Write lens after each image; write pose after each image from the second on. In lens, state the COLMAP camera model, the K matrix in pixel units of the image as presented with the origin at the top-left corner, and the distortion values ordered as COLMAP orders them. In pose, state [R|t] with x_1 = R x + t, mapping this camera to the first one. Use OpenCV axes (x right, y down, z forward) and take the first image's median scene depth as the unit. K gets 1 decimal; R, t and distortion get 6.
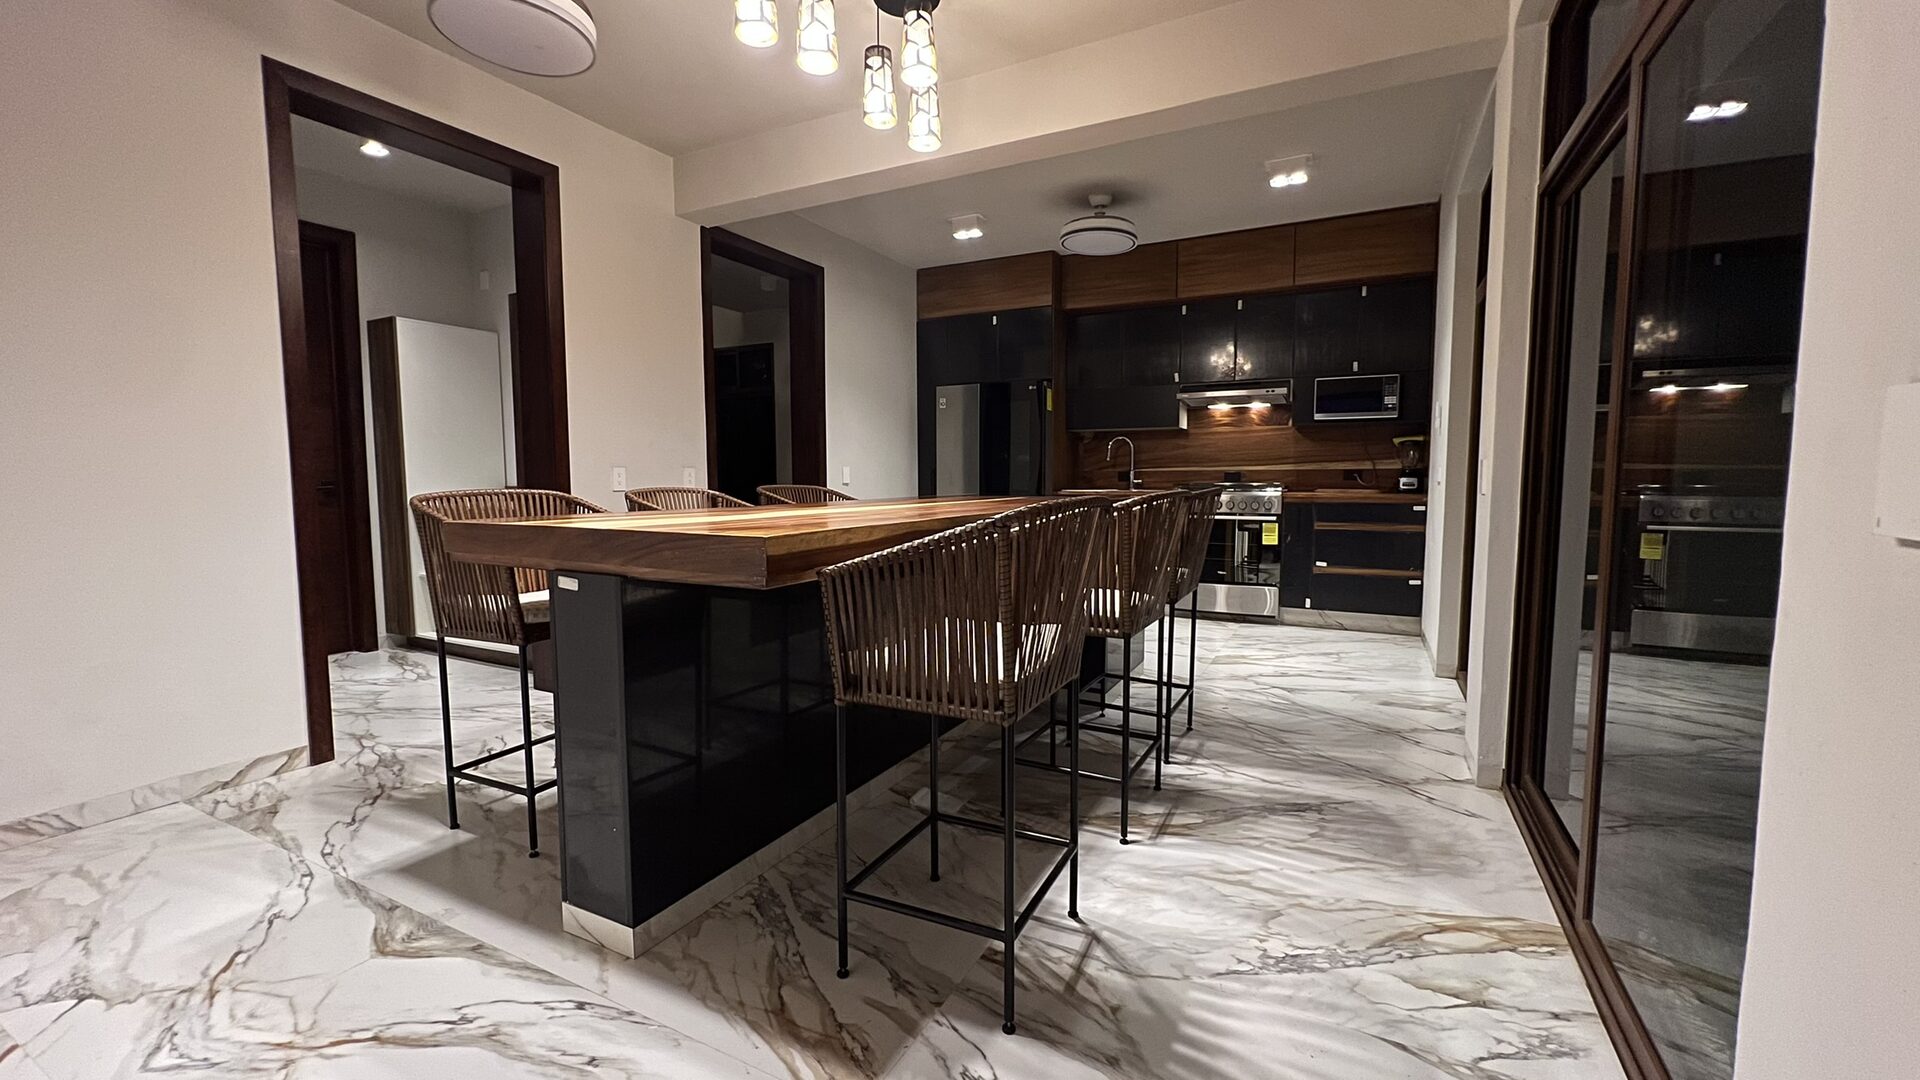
lens RADIAL K [[784.9, 0, 958.5], [0, 784.9, 542.7], [0, 0, 1]] dist [-0.002348, -0.000263]
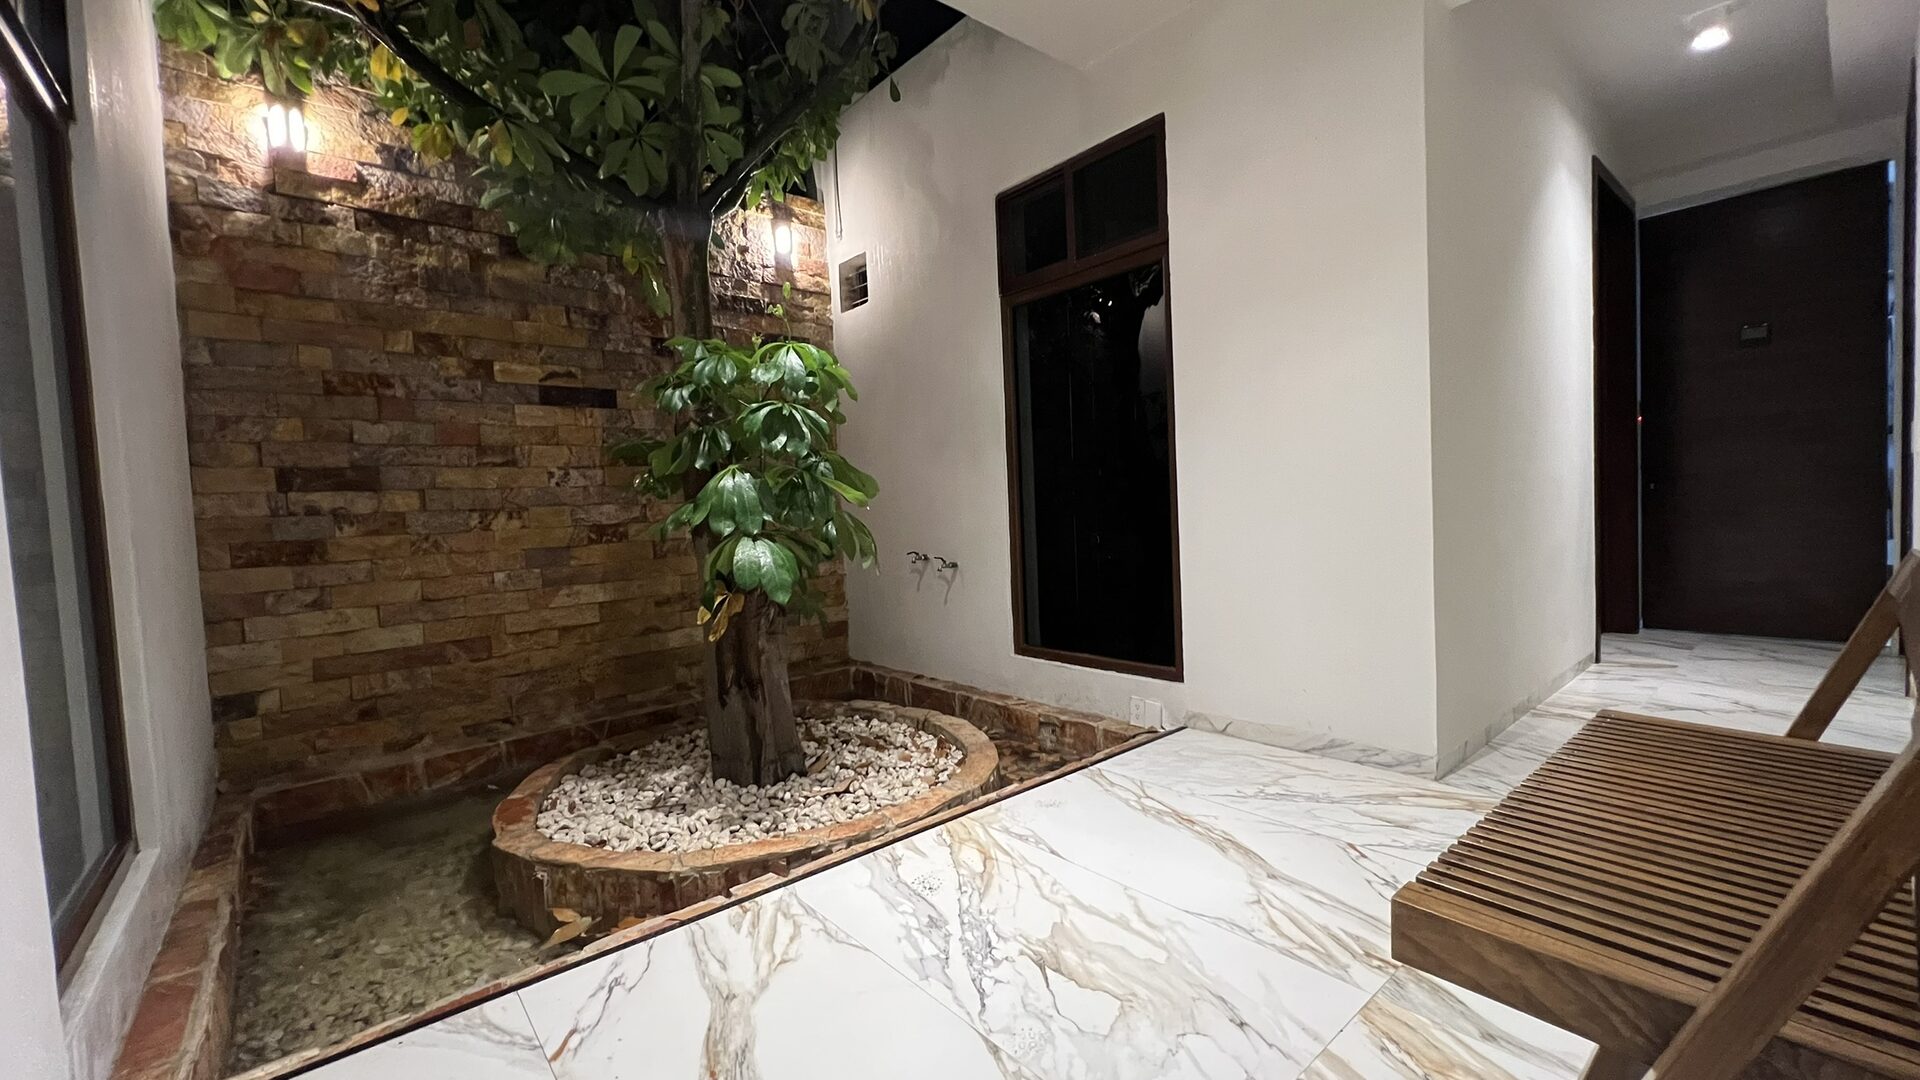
lens RADIAL K [[762.2, 0, 956.6], [0, 762.2, 537.0], [0, 0, 1]] dist [-0.001309, -0.000074]
pose [[-0.926351, 0.021768, 0.376031, -0.584631], [0.074391, 0.989237, 0.125998, -0.096549], [-0.369241, 0.144692, -0.918001, 1.834027]]
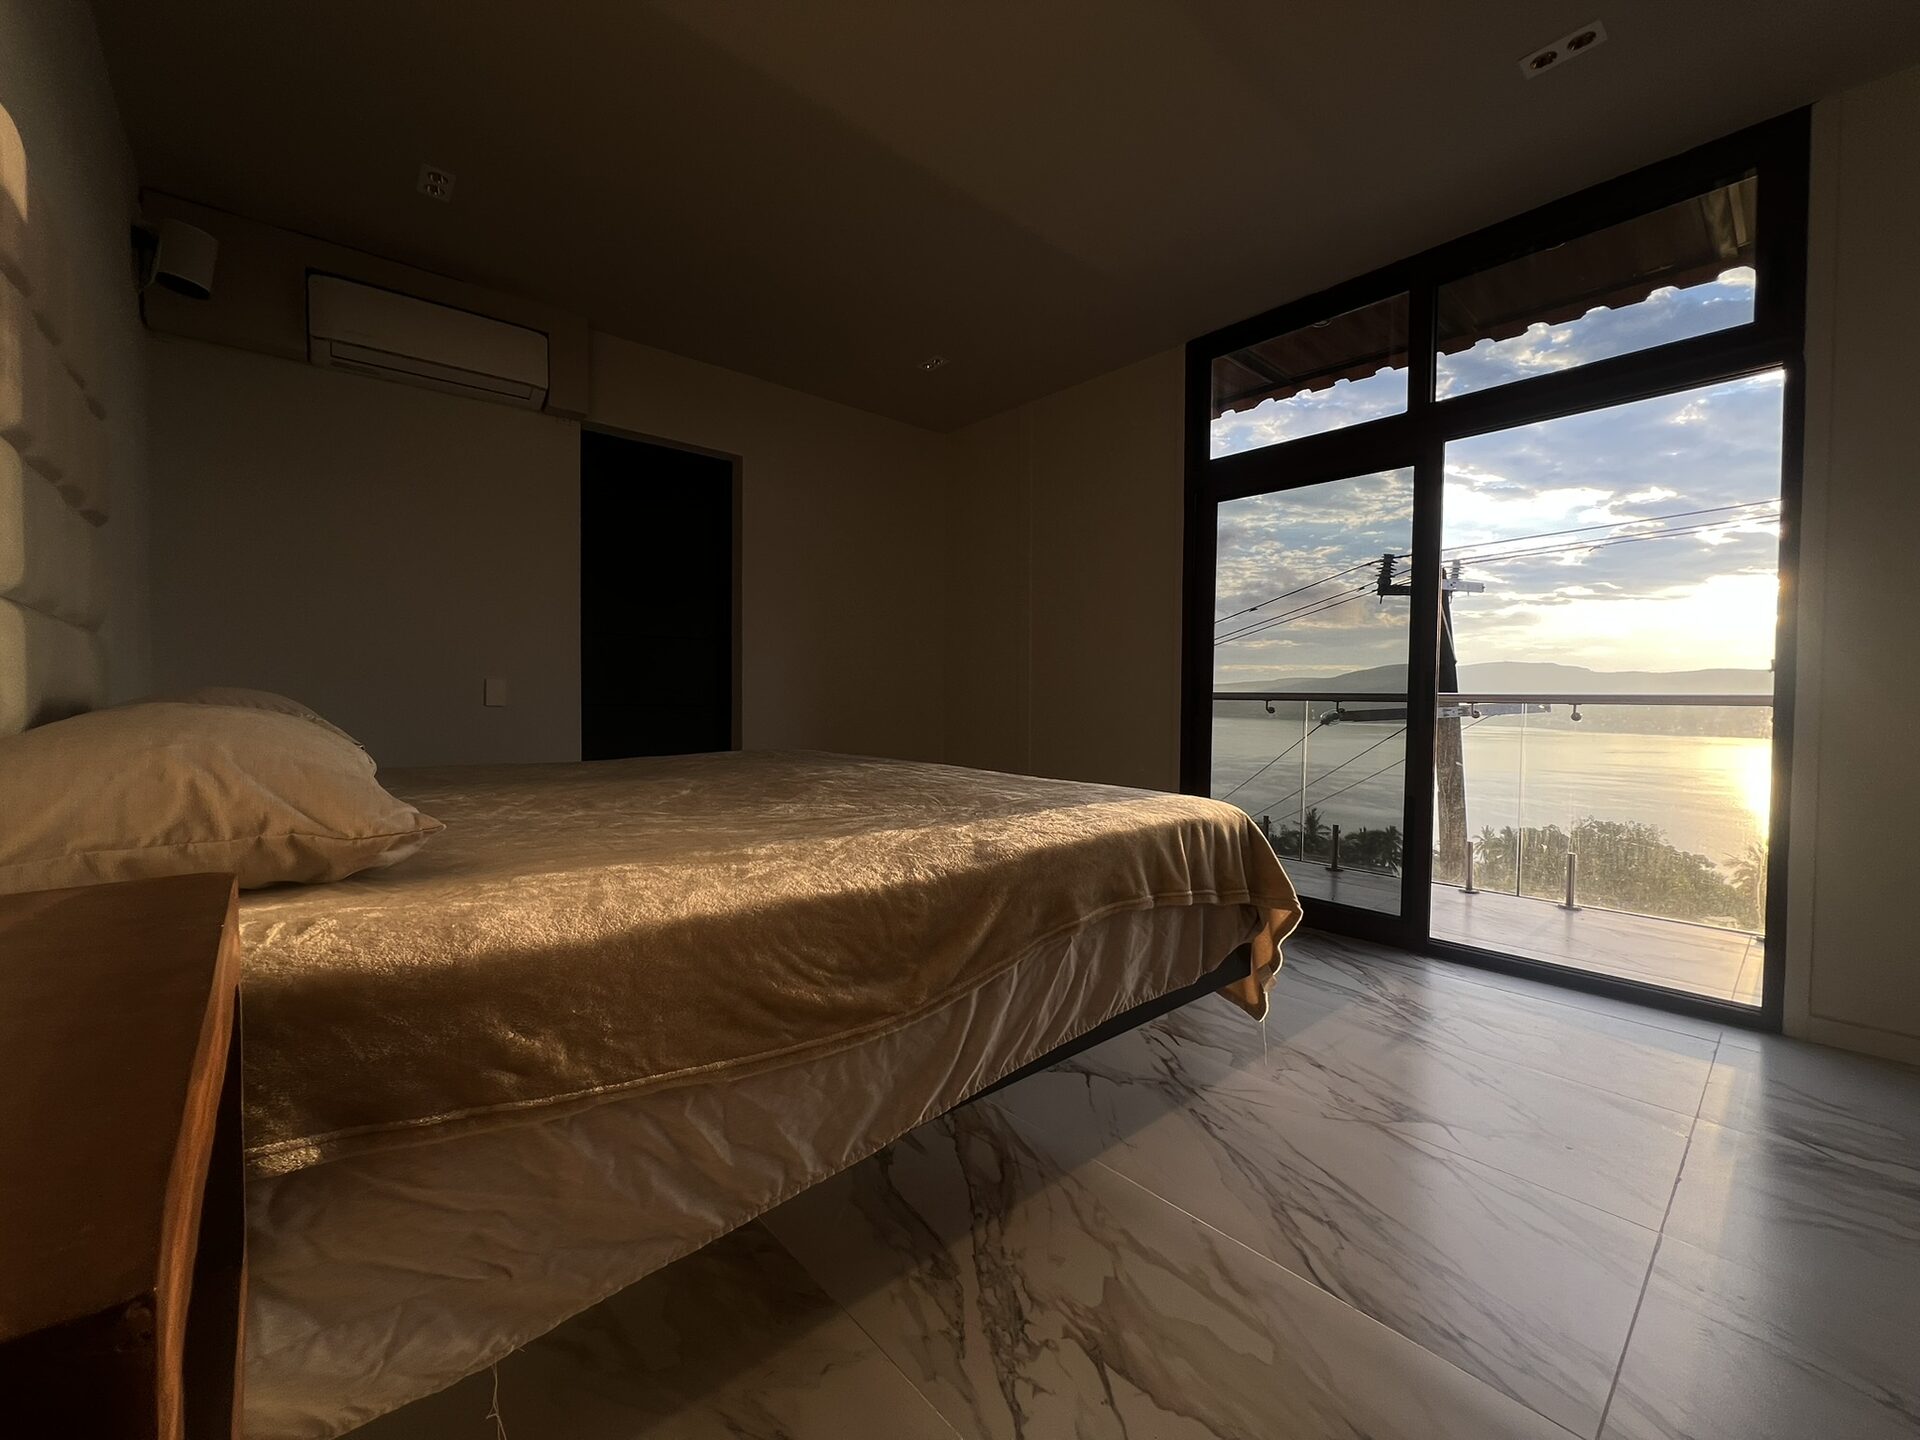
lens RADIAL K [[769.3, 0, 956.8], [0, 769.3, 716.7], [0, 0, 1]] dist [-0.003091, -0.000060]
pose [[-0.935626, -0.018372, 0.352513, -0.441747], [0.019590, 0.994403, 0.103820, -0.075158], [-0.352448, 0.104043, -0.930030, 1.633561]]
